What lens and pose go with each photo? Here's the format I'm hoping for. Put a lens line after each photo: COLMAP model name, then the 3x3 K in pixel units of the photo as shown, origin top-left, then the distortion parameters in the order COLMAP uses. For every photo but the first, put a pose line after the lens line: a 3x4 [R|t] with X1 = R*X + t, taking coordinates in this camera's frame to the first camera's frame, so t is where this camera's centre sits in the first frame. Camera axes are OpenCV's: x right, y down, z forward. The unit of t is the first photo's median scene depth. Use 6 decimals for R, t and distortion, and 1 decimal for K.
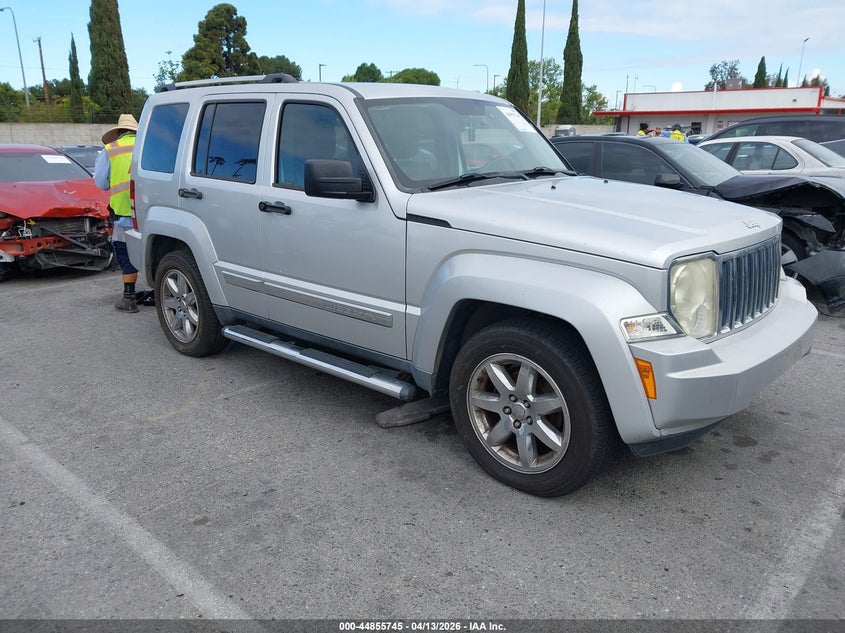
lens RADIAL K [[696.0, 0, 426.9], [0, 696.0, 313.9], [0, 0, 1]] dist [0.018754, -0.017541]
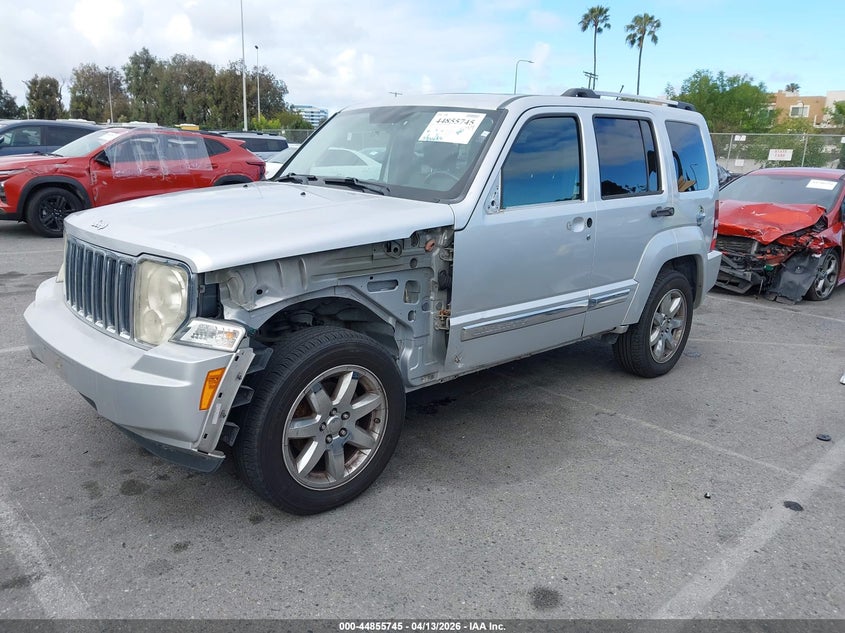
lens RADIAL K [[696.0, 0, 395.7], [0, 696.0, 317.5], [0, 0, 1]] dist [0.018754, -0.017541]
pose [[-0.118081, 0.249623, -0.961117, 0.765354], [-0.294979, 0.915379, 0.273985, -0.220113], [0.948179, 0.315862, -0.034456, 0.813472]]
